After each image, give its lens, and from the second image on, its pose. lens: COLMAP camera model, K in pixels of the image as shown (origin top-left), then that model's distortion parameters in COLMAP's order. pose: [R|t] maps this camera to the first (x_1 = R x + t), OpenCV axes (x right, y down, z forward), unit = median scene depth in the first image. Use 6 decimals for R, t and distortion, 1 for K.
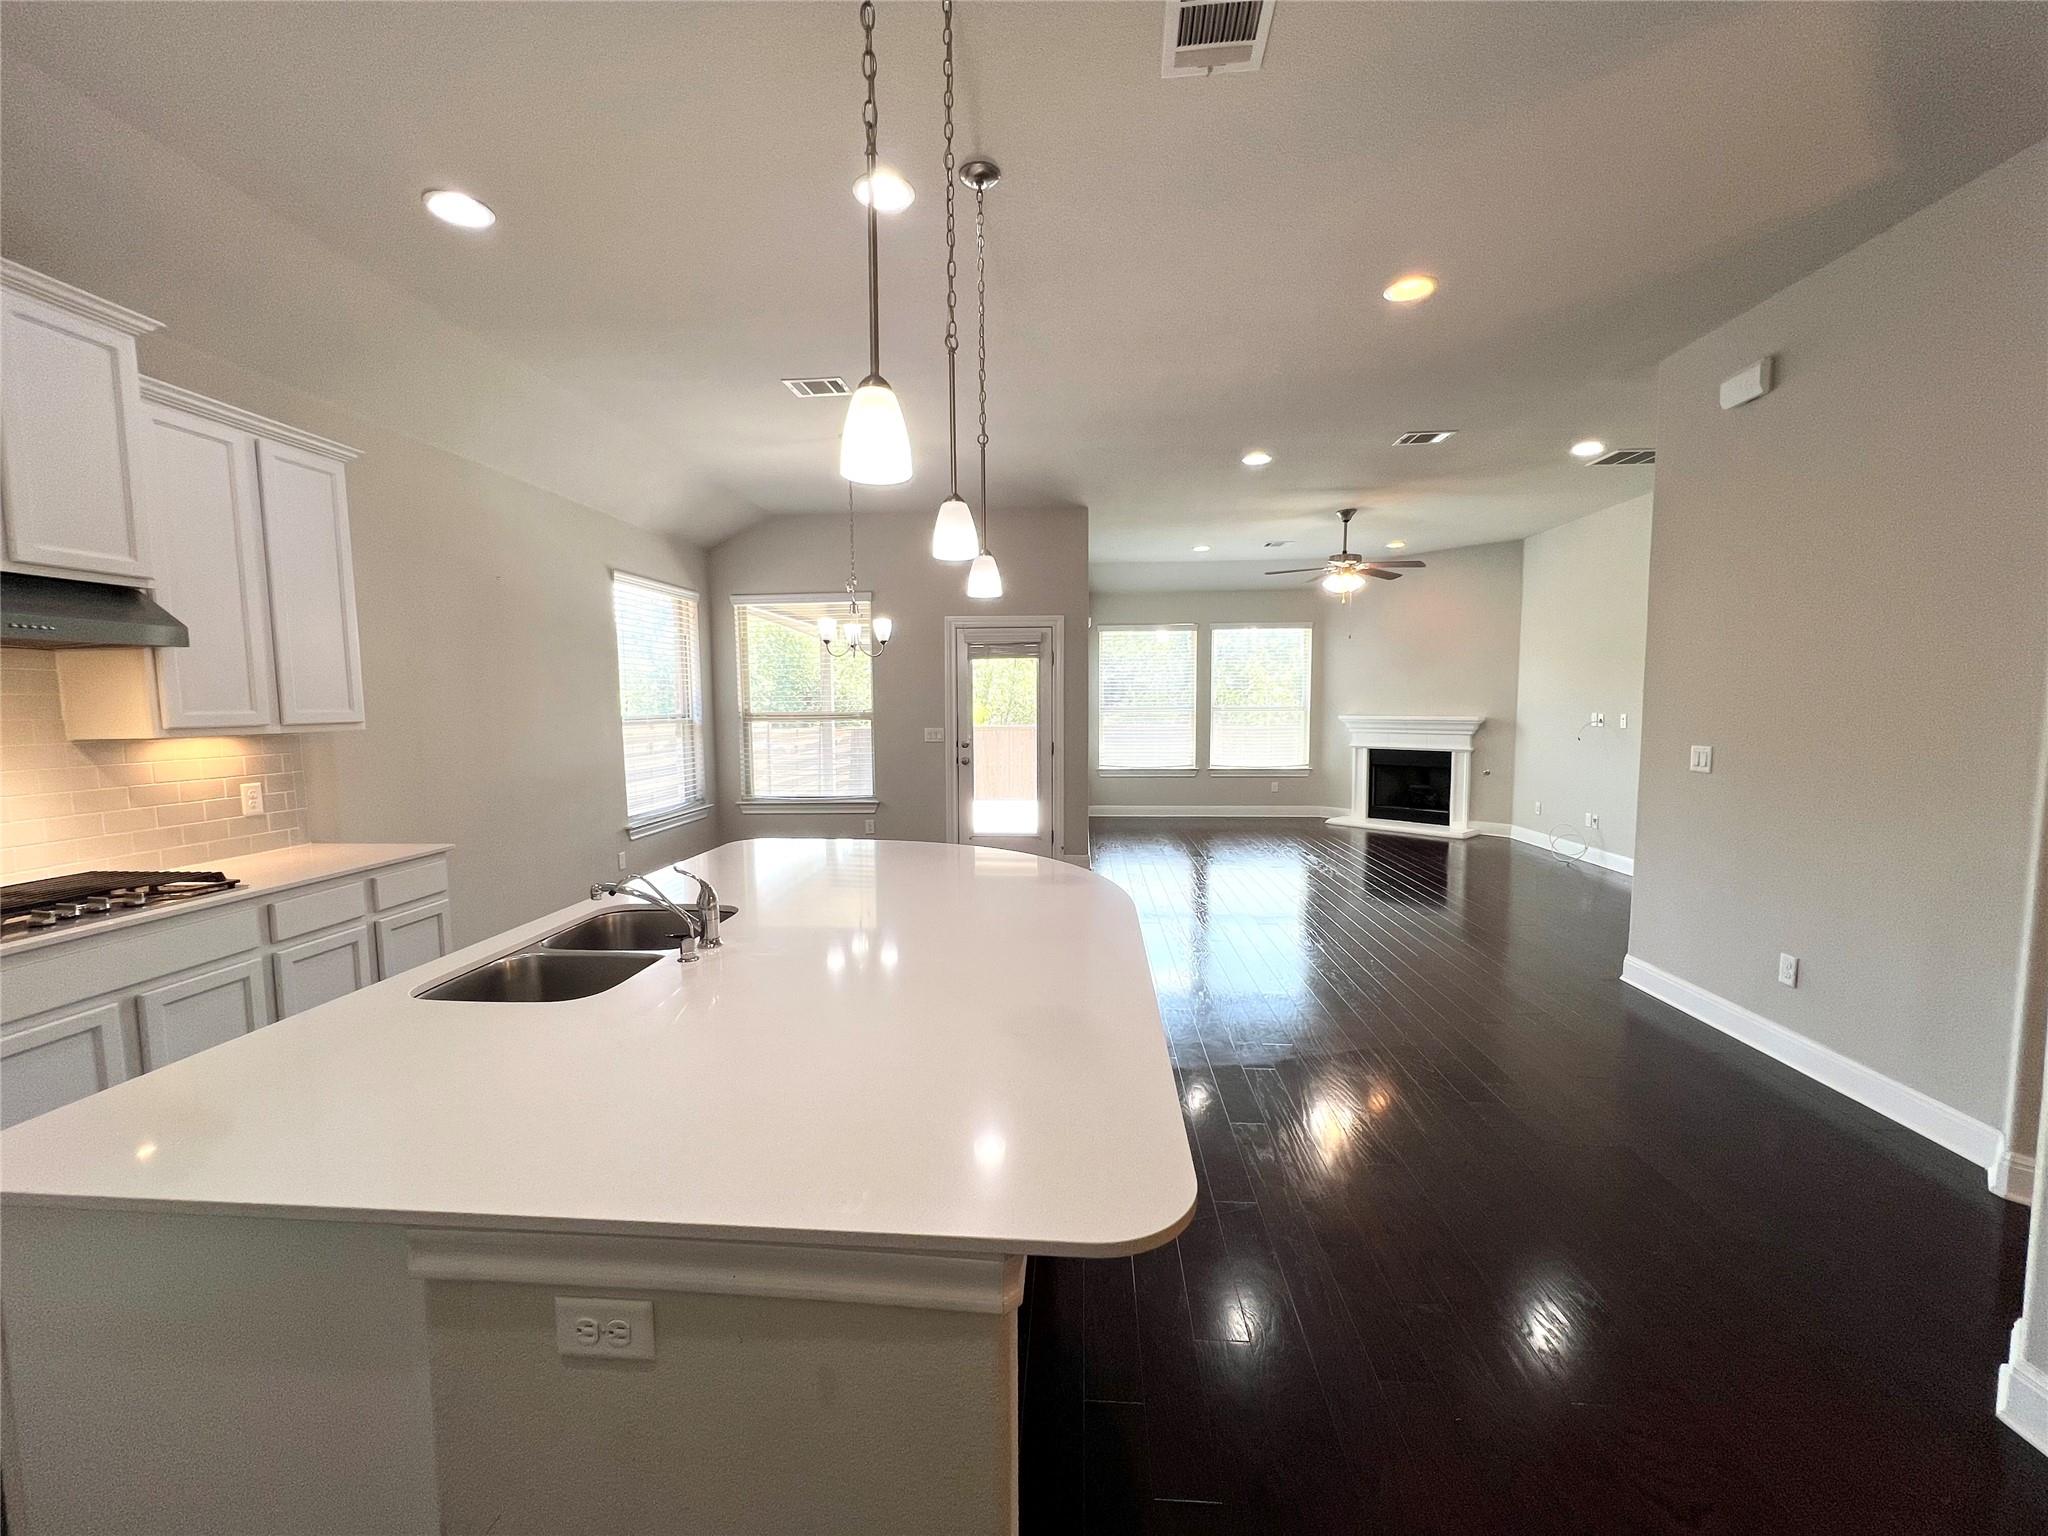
lens RADIAL K [[819.2, 0, 1025.8], [0, 819.2, 772.3], [0, 0, 1]] dist [0.001250, 0.000057]
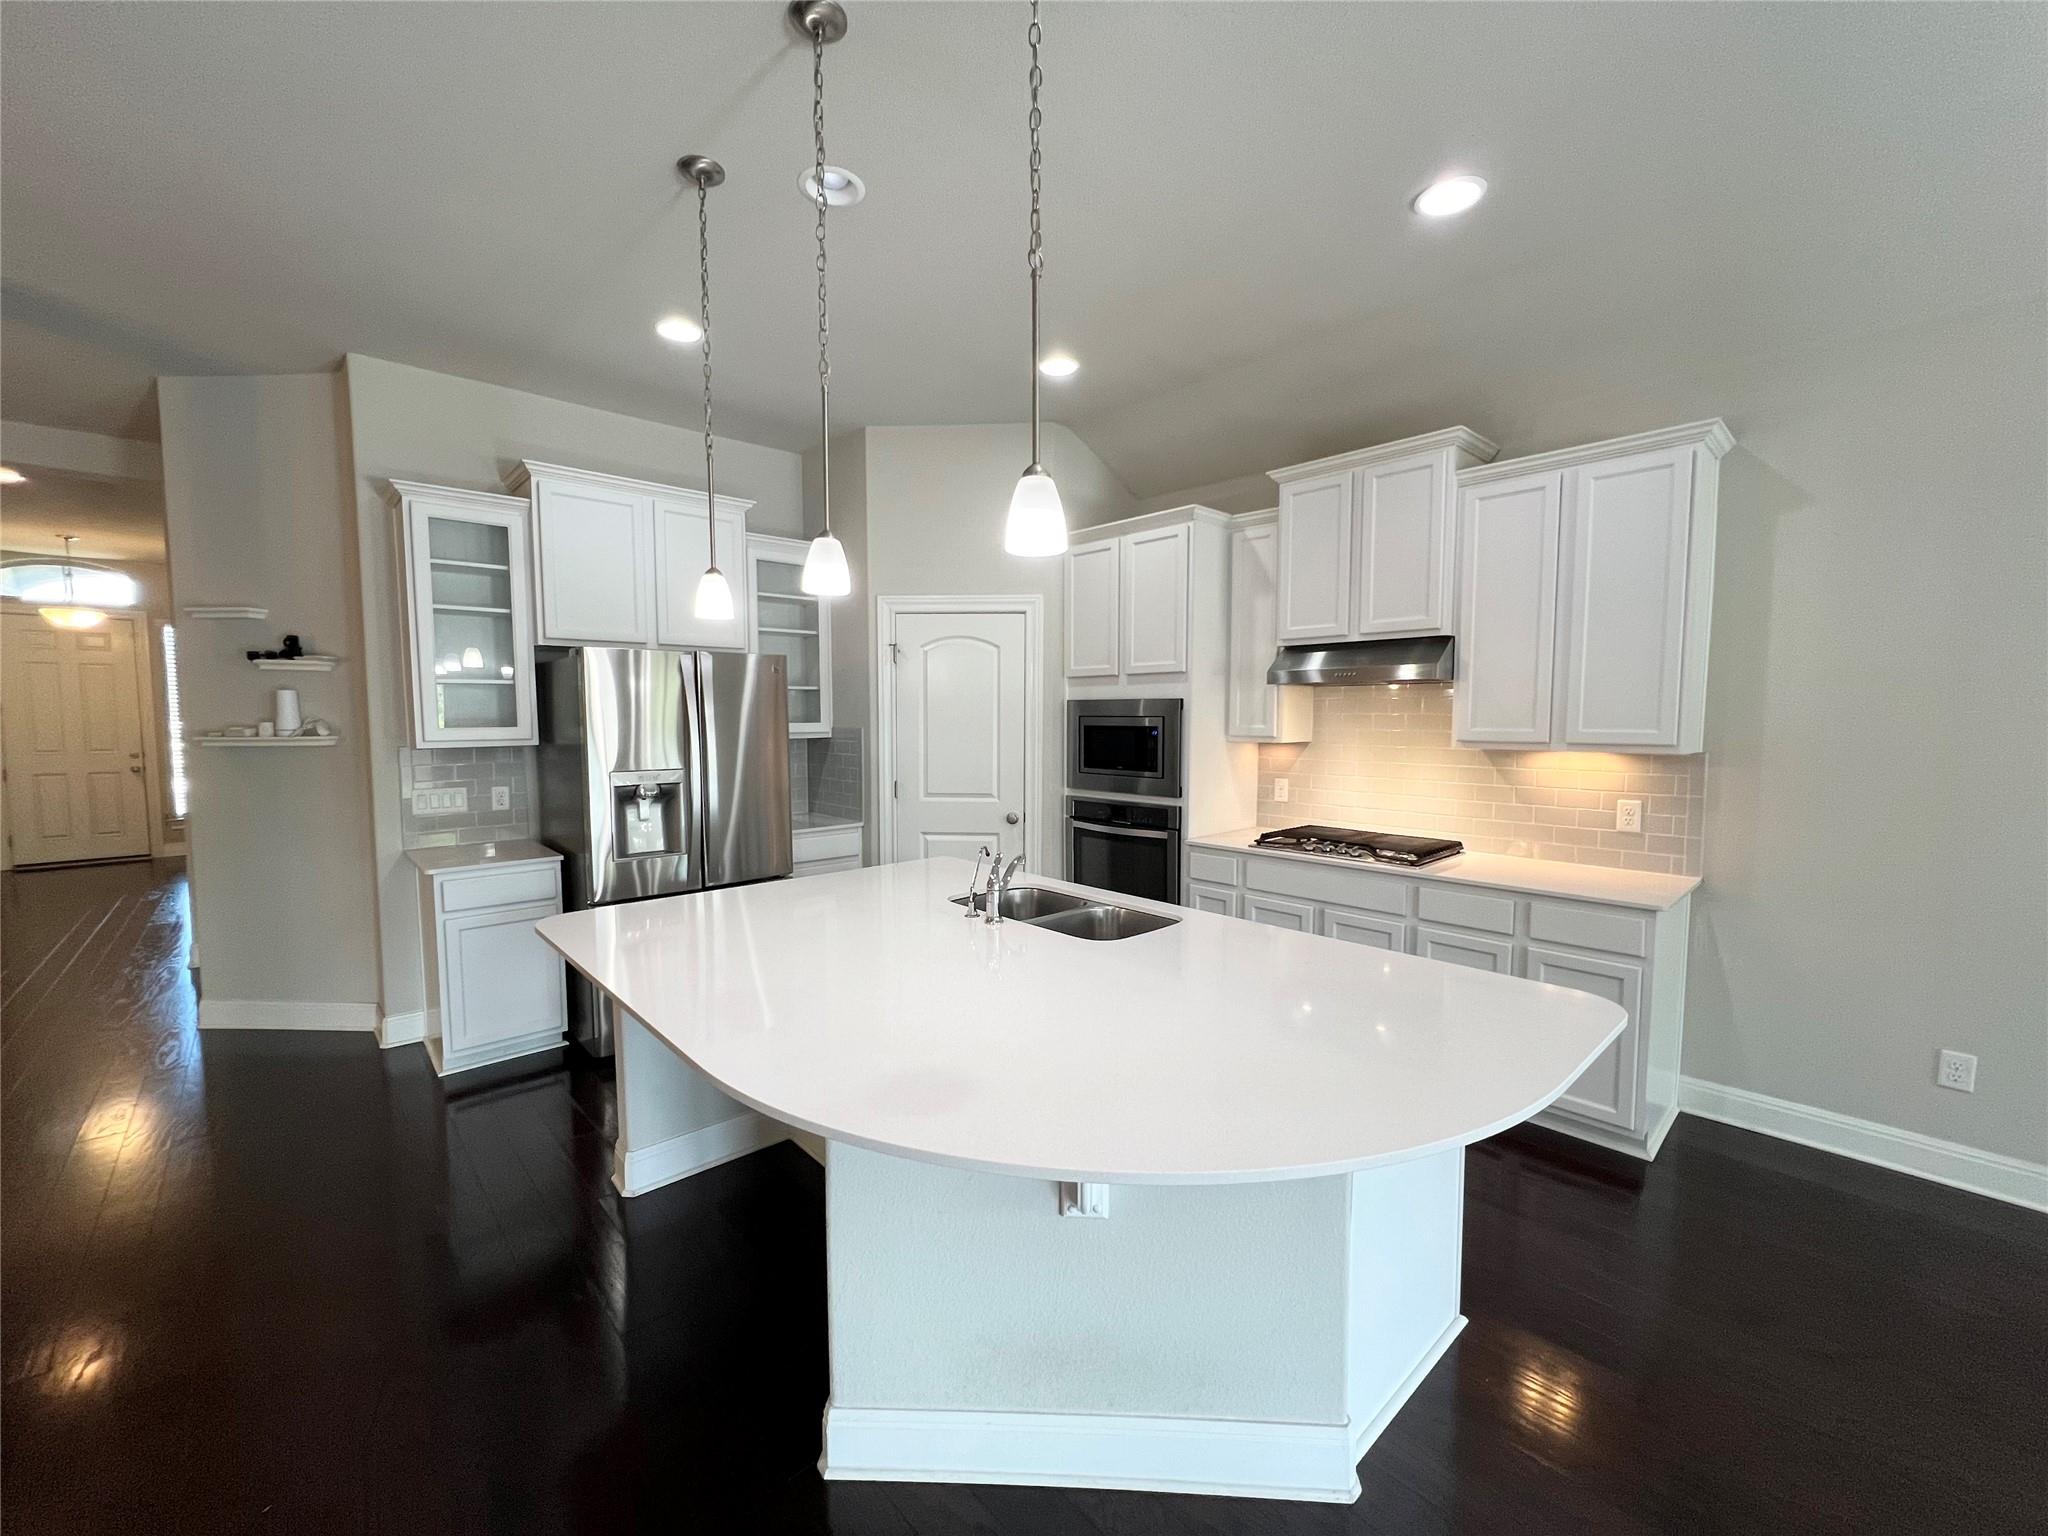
lens RADIAL K [[819.2, 0, 1025.8], [0, 819.2, 772.3], [0, 0, 1]] dist [0.001250, 0.000057]
pose [[-0.686574, 0.063160, -0.724312, 0.297651], [-0.054998, 0.988854, 0.138361, -0.120216], [0.724977, 0.134831, -0.675447, 1.146258]]
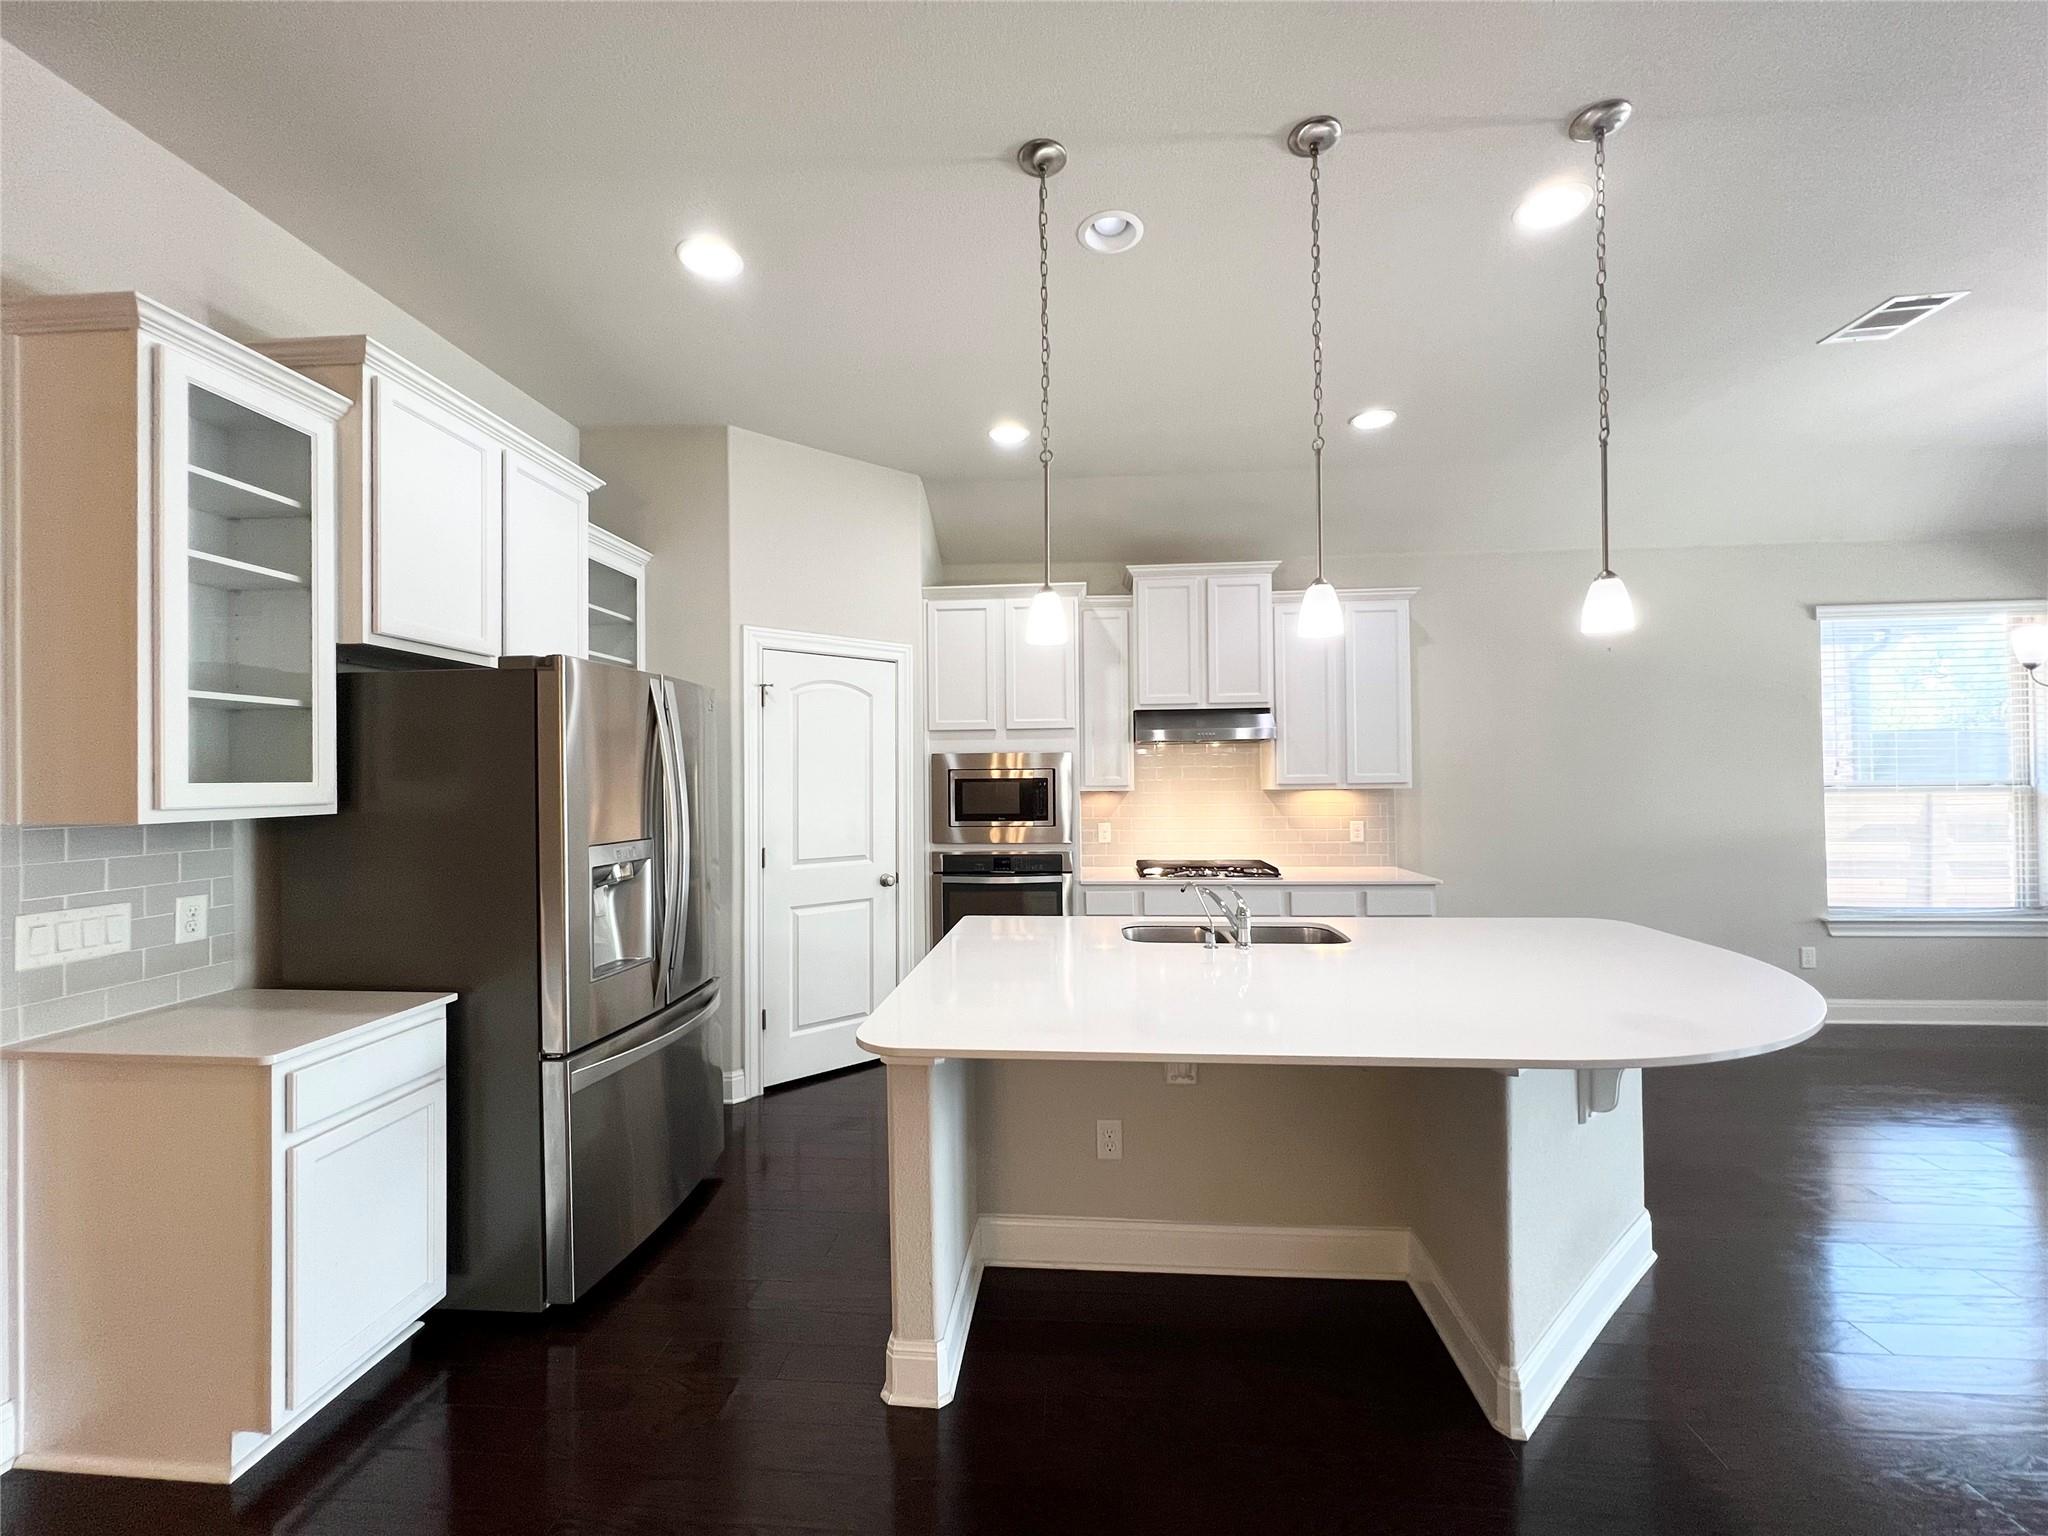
lens RADIAL K [[819.2, 0, 1025.8], [0, 819.2, 772.3], [0, 0, 1]] dist [0.001250, 0.000057]
pose [[-0.010294, 0.001956, -0.999945, 0.606640], [-0.075880, 0.997113, 0.002732, -0.035051], [0.997064, 0.075904, -0.010115, 0.390273]]
